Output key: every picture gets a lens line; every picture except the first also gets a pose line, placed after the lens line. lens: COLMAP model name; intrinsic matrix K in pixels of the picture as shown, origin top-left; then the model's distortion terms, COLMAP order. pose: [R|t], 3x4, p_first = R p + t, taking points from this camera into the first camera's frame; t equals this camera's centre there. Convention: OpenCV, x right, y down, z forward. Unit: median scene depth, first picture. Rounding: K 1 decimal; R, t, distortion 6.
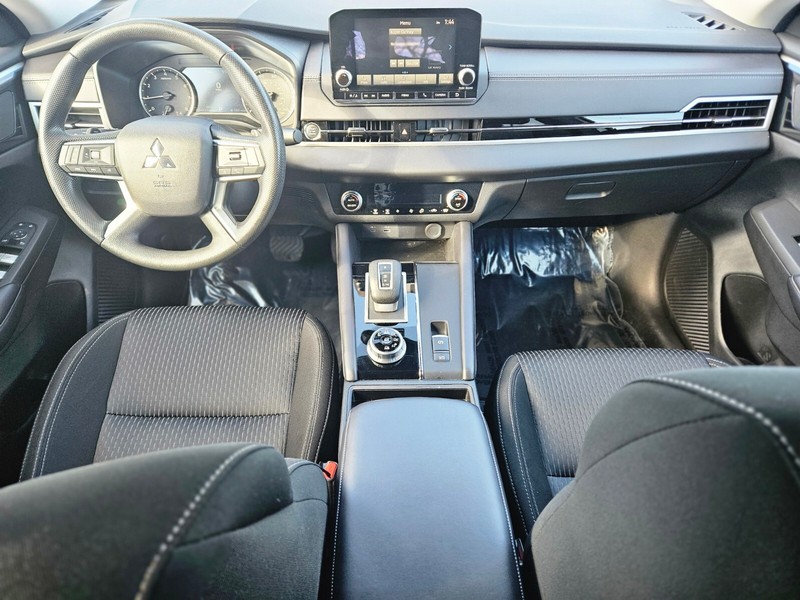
lens RADIAL K [[528.8, 0, 390.0], [0, 528.8, 306.7], [0, 0, 1]] dist [0.081416, -0.075382]
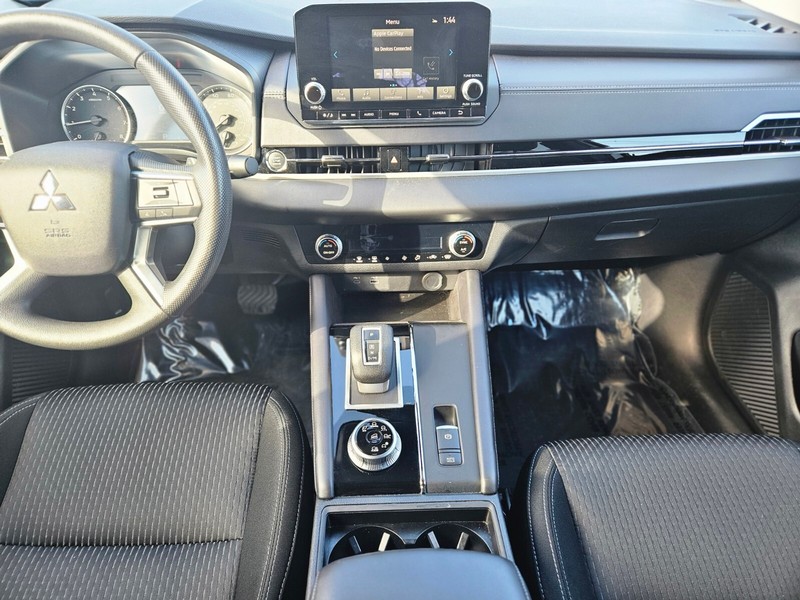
lens RADIAL K [[528.8, 0, 390.0], [0, 528.8, 306.7], [0, 0, 1]] dist [0.081416, -0.075382]
pose [[0.999791, -0.016044, 0.012681, 0.007755], [0.016809, 0.997888, -0.062739, -0.063972], [-0.011647, 0.062939, 0.997949, 0.234645]]
